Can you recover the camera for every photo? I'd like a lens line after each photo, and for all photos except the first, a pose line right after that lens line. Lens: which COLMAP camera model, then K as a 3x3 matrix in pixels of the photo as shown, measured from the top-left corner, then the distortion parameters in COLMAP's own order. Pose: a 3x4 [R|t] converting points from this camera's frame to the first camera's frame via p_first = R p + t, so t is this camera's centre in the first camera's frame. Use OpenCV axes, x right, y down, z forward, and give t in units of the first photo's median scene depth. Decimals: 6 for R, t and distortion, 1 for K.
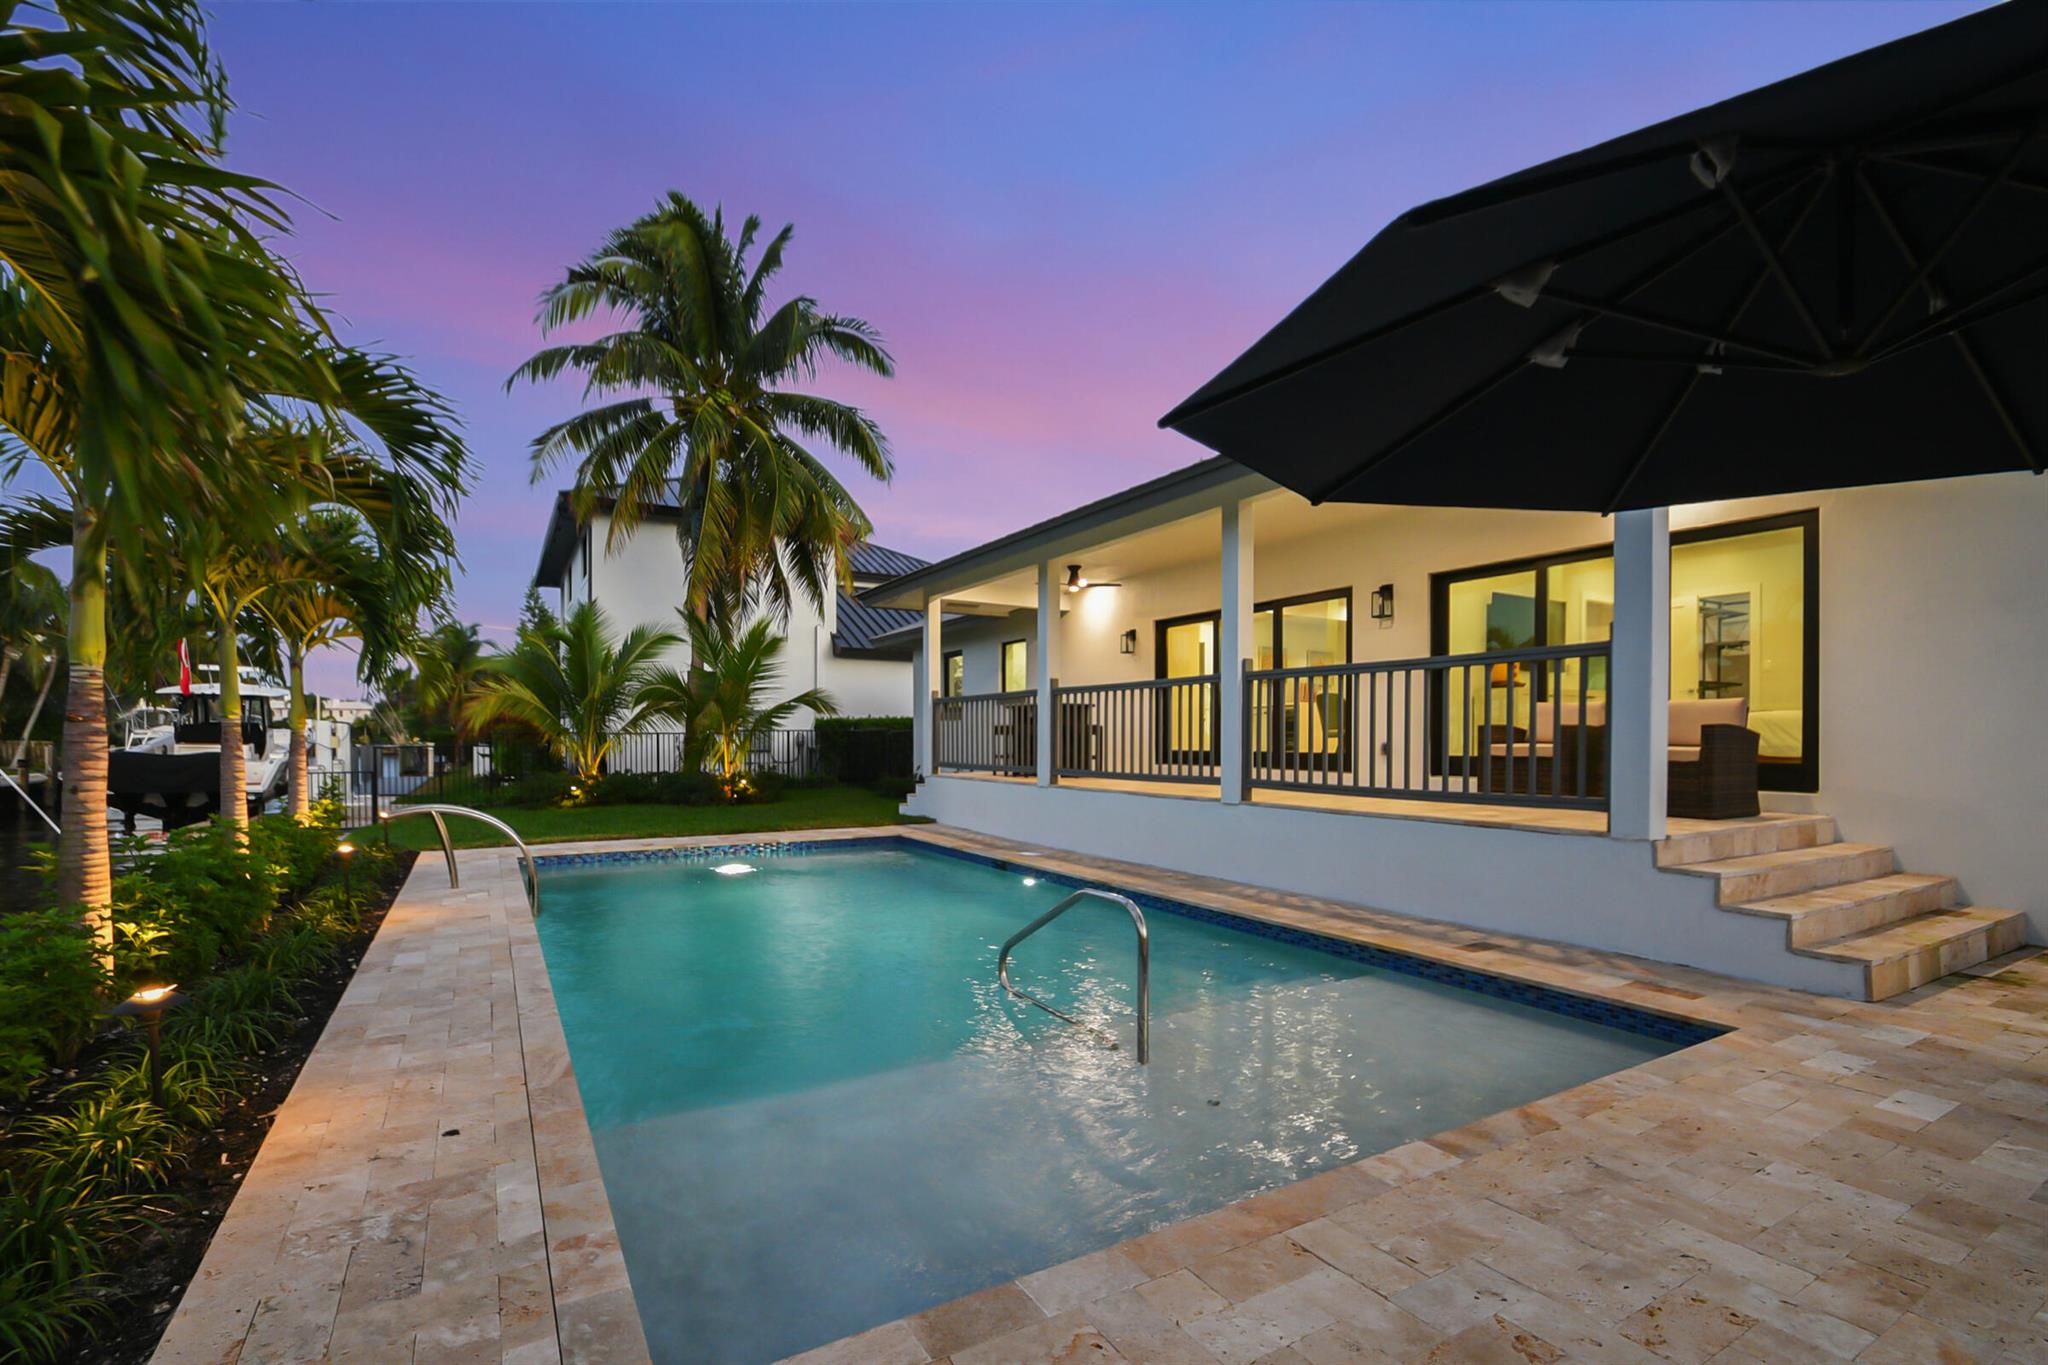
lens RADIAL K [[909.4, 0, 1016.0], [0, 909.4, 733.2], [0, 0, 1]] dist [-0.003124, -0.003978]
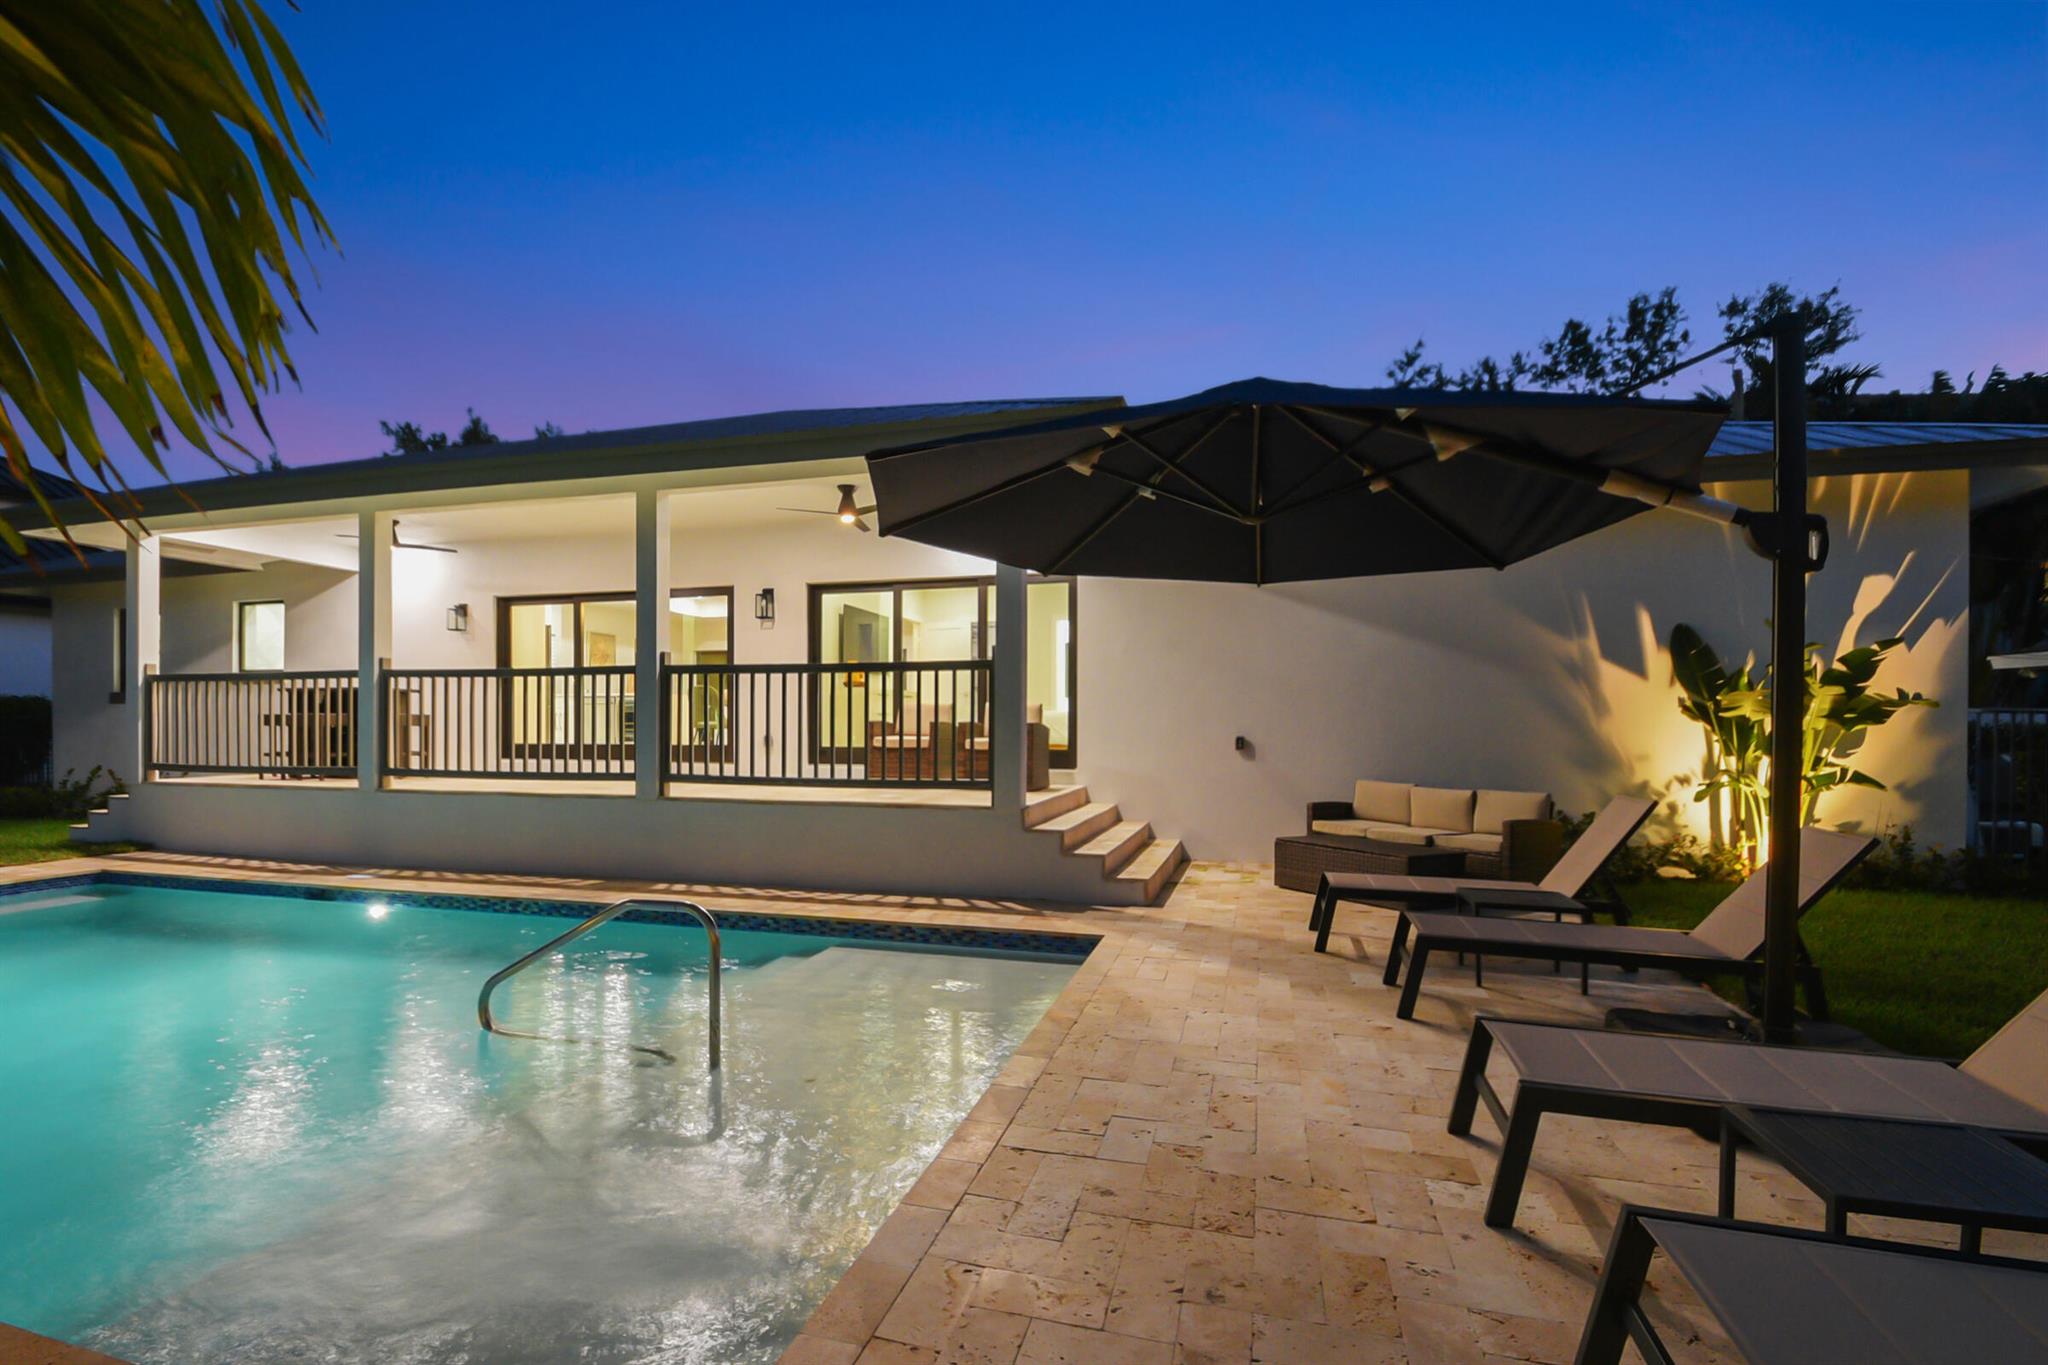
lens RADIAL K [[909.4, 0, 1009.1], [0, 909.4, 724.7], [0, 0, 1]] dist [-0.003124, -0.003978]
pose [[0.718014, 0.000482, 0.696028, -0.143695], [-0.005061, 0.999977, 0.004529, -0.008293], [-0.696010, -0.006774, 0.718000, 0.024812]]
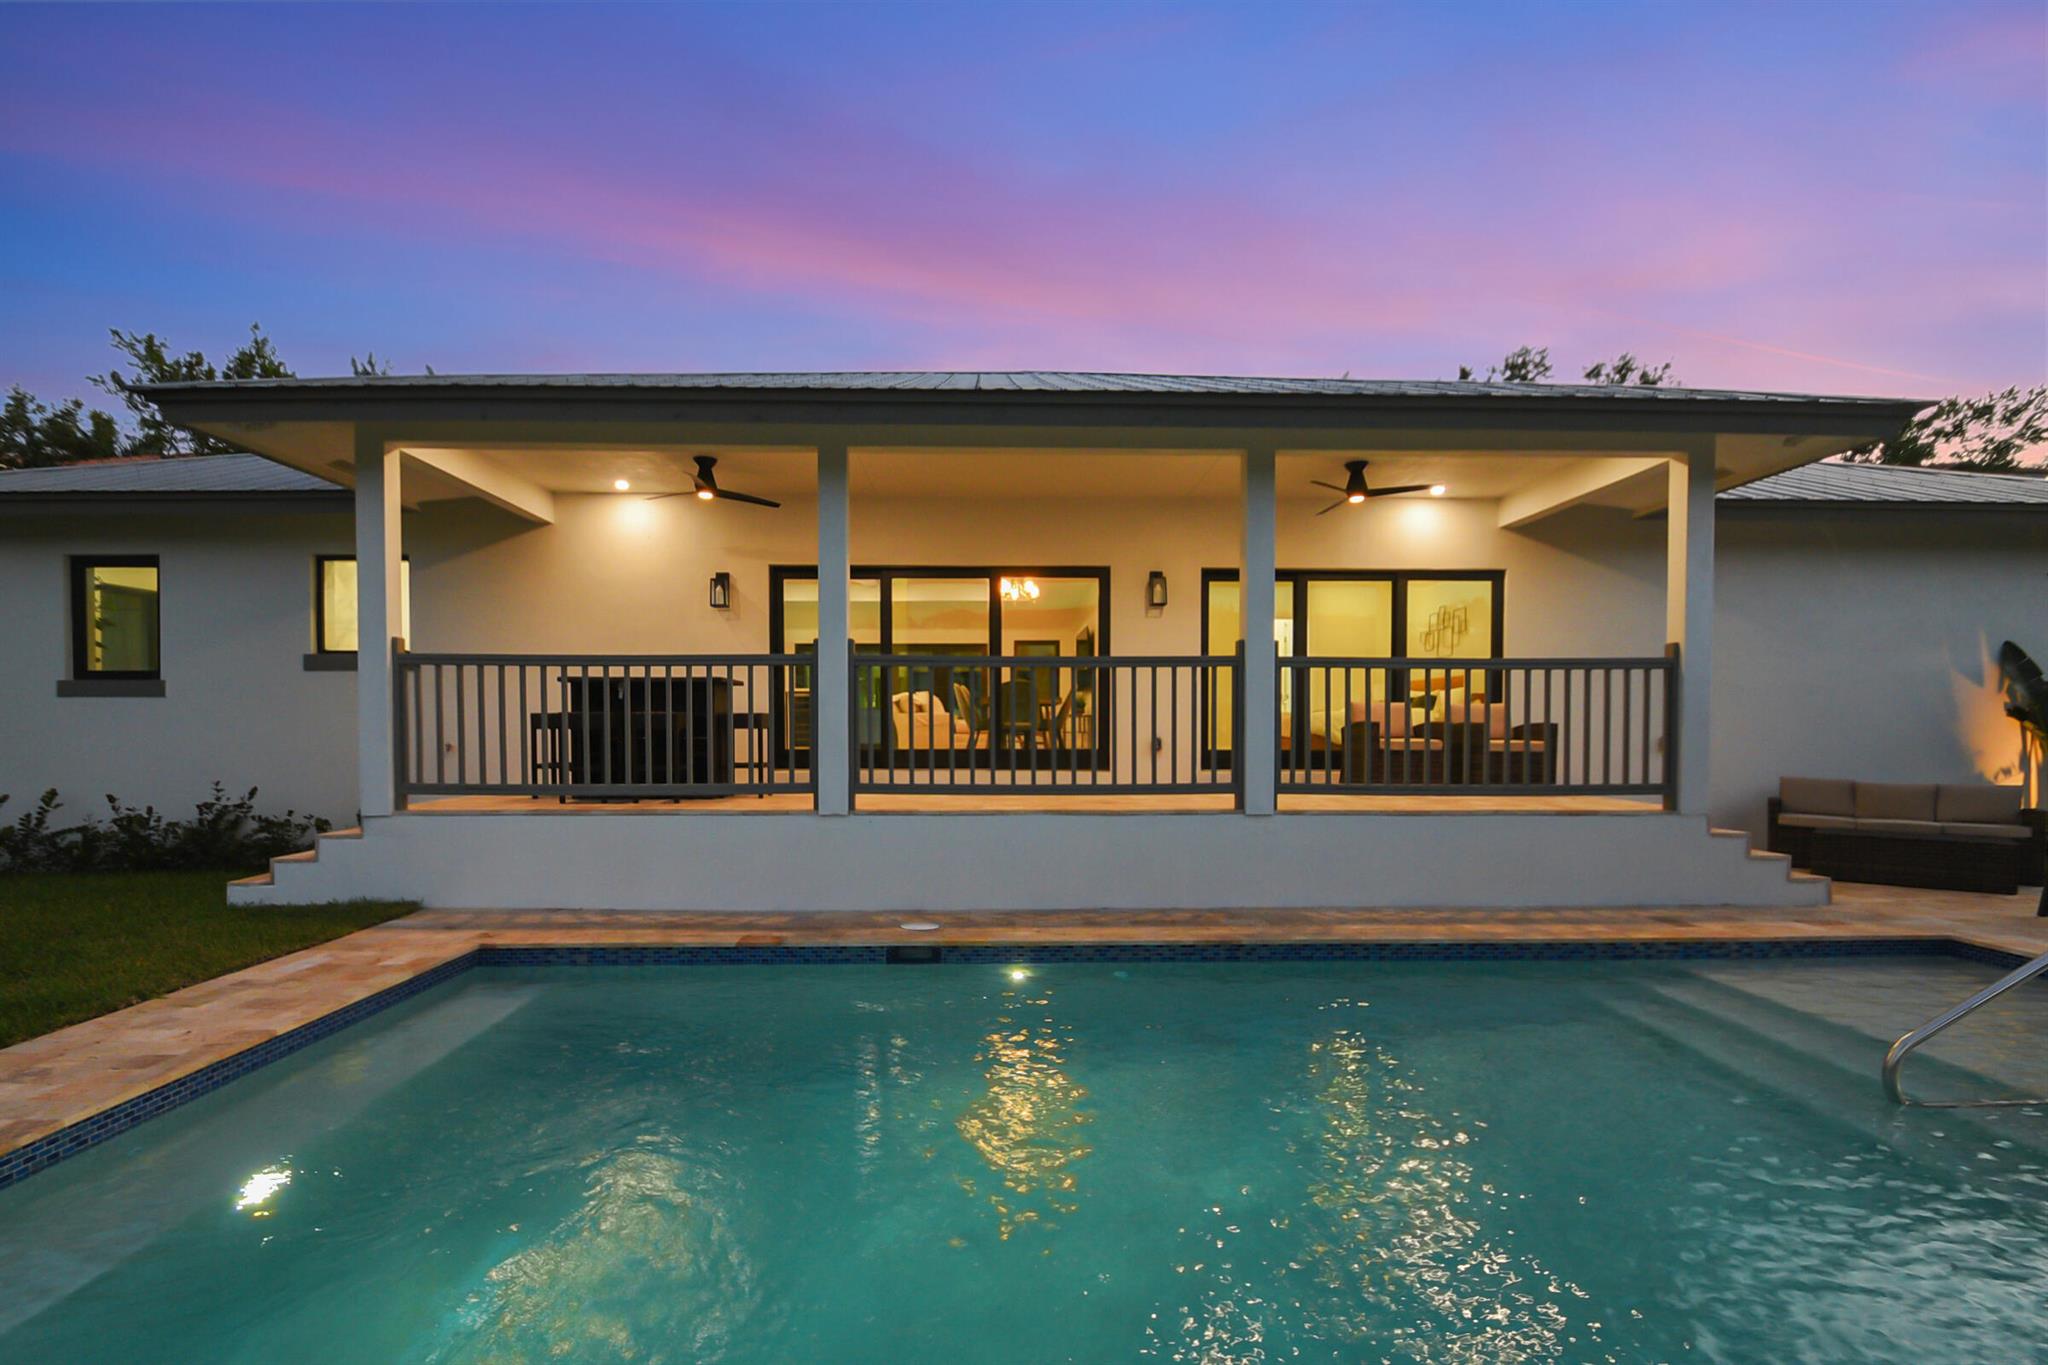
lens RADIAL K [[909.4, 0, 1002.4], [0, 909.4, 722.8], [0, 0, 1]] dist [-0.003124, -0.003978]
pose [[0.490781, 0.001083, 0.871283, -0.524219], [-0.004066, 0.999991, 0.001048, -0.005291], [-0.871274, -0.004057, 0.490781, 0.697504]]
